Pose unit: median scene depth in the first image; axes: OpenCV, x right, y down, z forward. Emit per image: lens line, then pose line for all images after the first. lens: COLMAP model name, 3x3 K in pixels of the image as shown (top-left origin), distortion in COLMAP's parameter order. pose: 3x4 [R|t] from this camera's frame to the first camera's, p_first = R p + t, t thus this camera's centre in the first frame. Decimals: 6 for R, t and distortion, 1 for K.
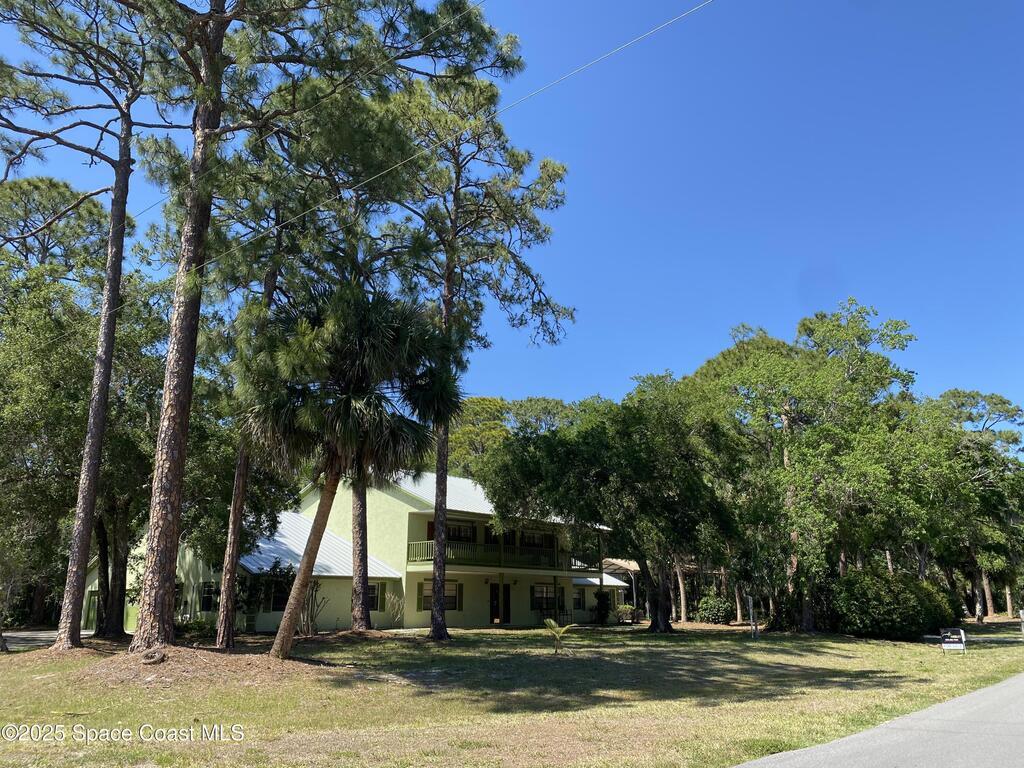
lens RADIAL K [[775.8, 0, 512.0], [0, 775.8, 384.0], [0, 0, 1]] dist [0.001046, 0.000152]
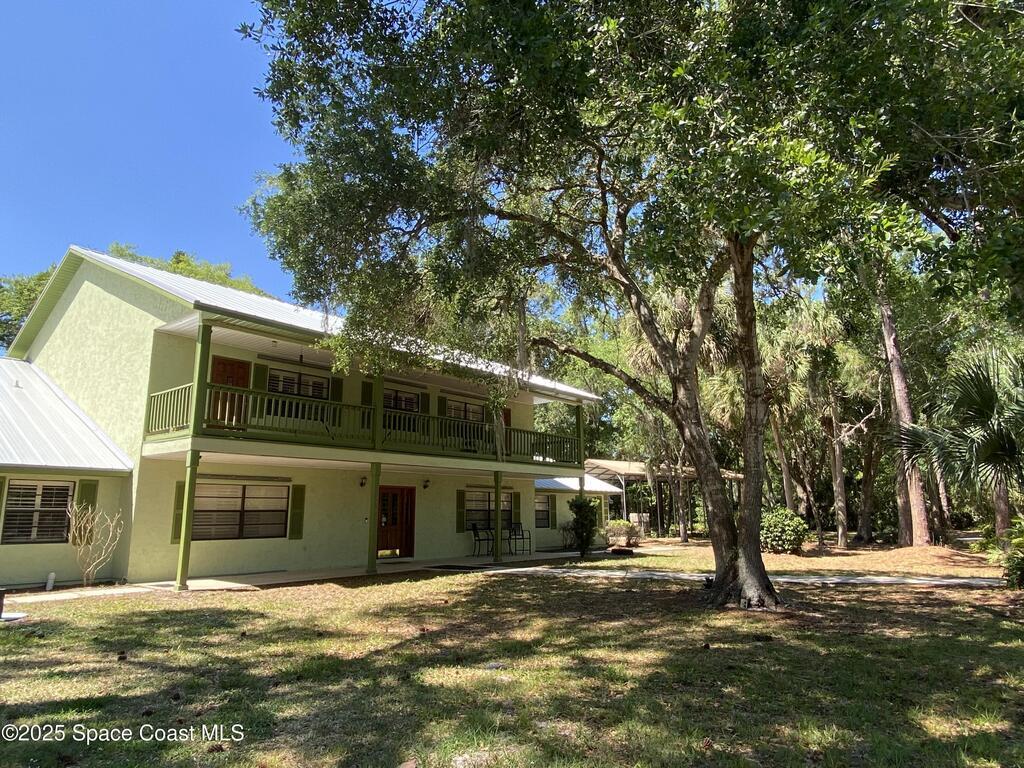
lens RADIAL K [[673.1, 0, 512.0], [0, 673.1, 384.0], [0, 0, 1]] dist [-0.000111, -0.003237]
pose [[0.999981, -0.005022, -0.003669, 0.066378], [0.005324, 0.996139, 0.087633, 0.135780], [0.003214, -0.087651, 0.996146, 0.501402]]
